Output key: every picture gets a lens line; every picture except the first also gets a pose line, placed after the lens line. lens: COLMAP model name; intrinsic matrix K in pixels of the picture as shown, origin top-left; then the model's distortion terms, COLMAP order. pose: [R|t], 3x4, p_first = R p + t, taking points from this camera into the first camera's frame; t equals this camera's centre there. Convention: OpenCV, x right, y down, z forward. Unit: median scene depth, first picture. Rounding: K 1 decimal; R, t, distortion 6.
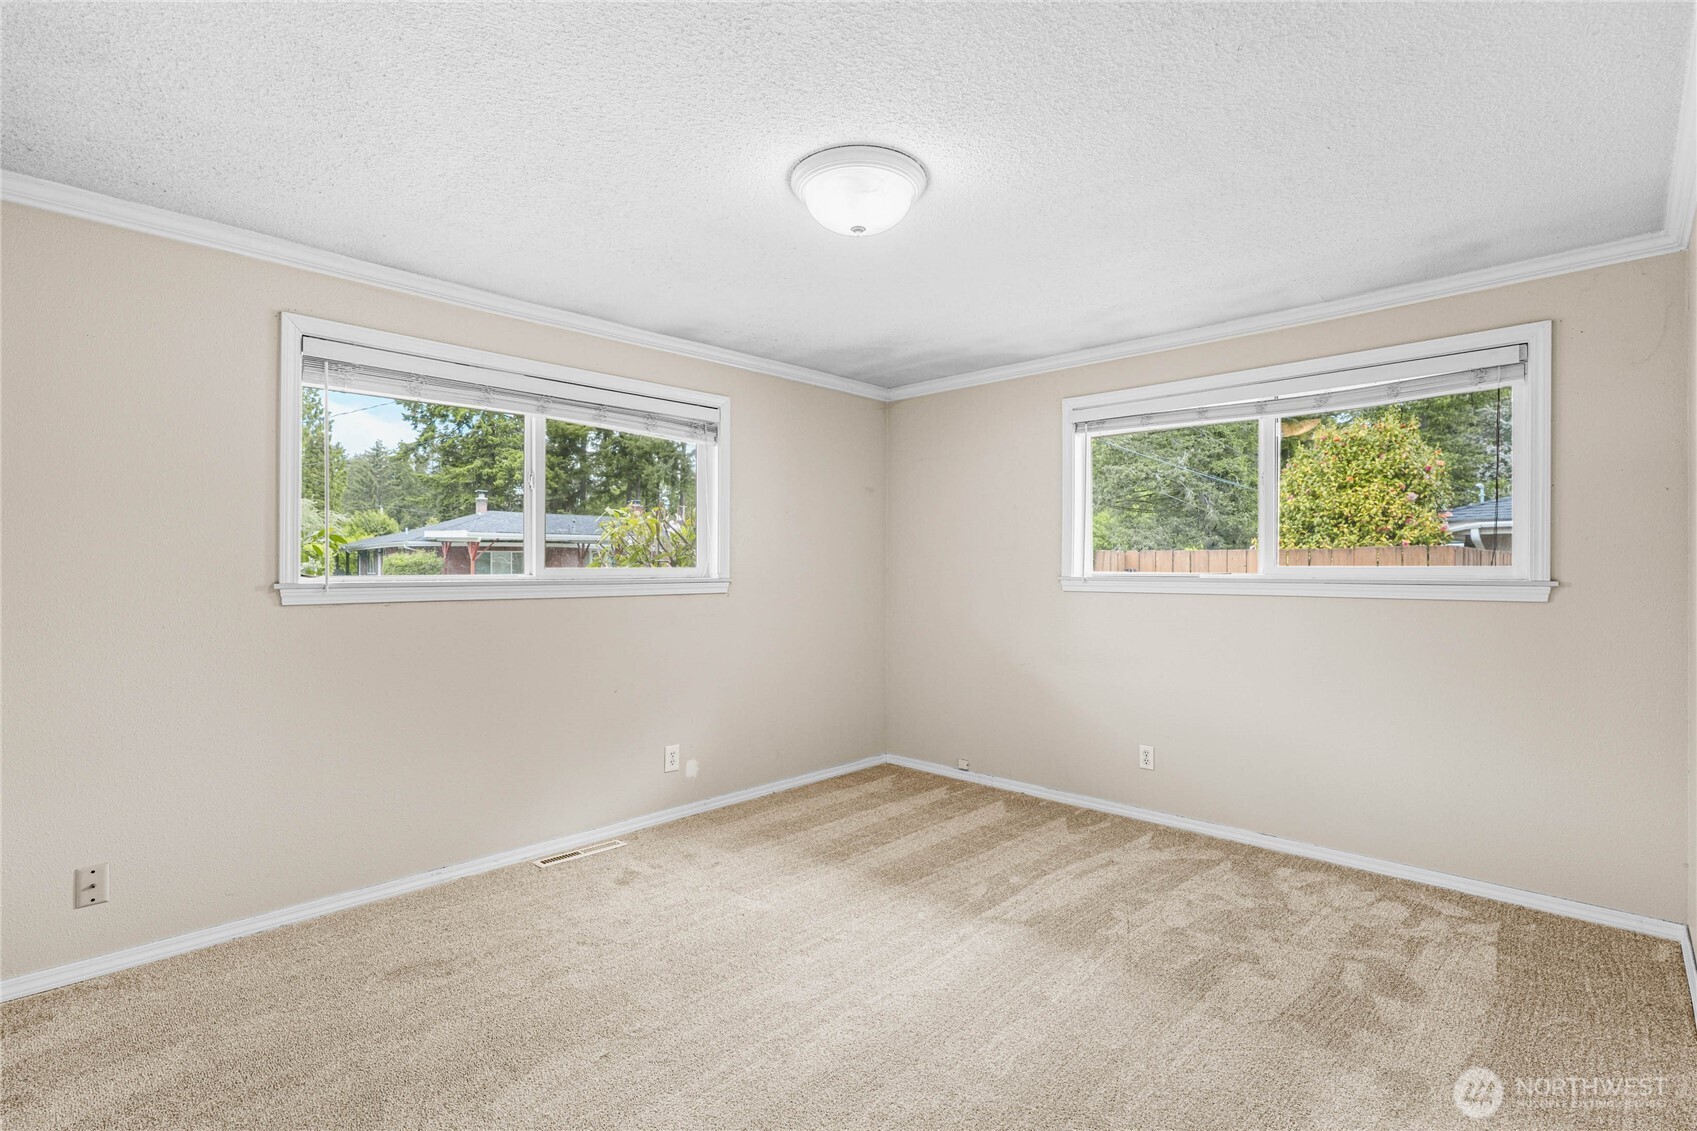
lens RADIAL K [[769.9, 0, 827.5], [0, 769.9, 565.0], [0, 0, 1]] dist [-0.001512, 0.000162]
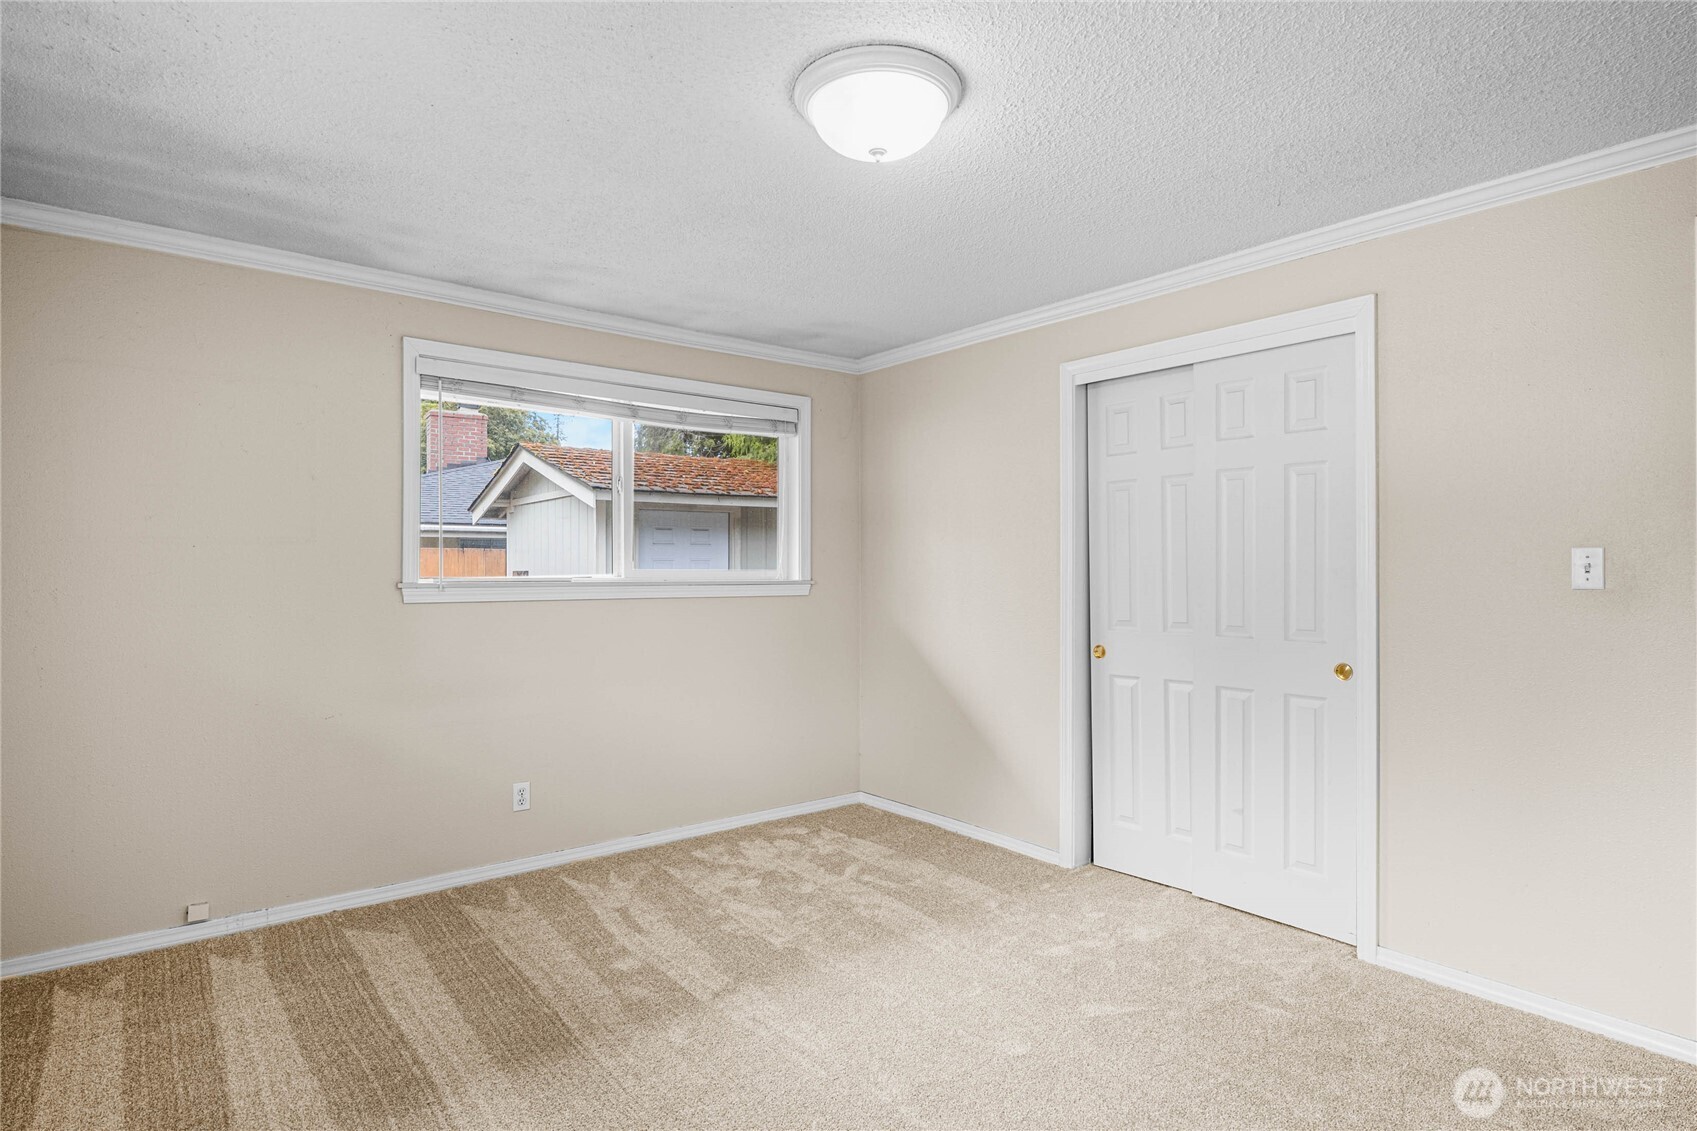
lens RADIAL K [[900.8, 0, 848.5], [0, 900.8, 565.5], [0, 0, 1]] dist [-0.002353, -0.001084]
pose [[0.126036, 0.003028, 0.992021, -0.601979], [-0.006697, 0.999975, -0.002201, -0.003343], [-0.992003, -0.006367, 0.126053, 0.609125]]
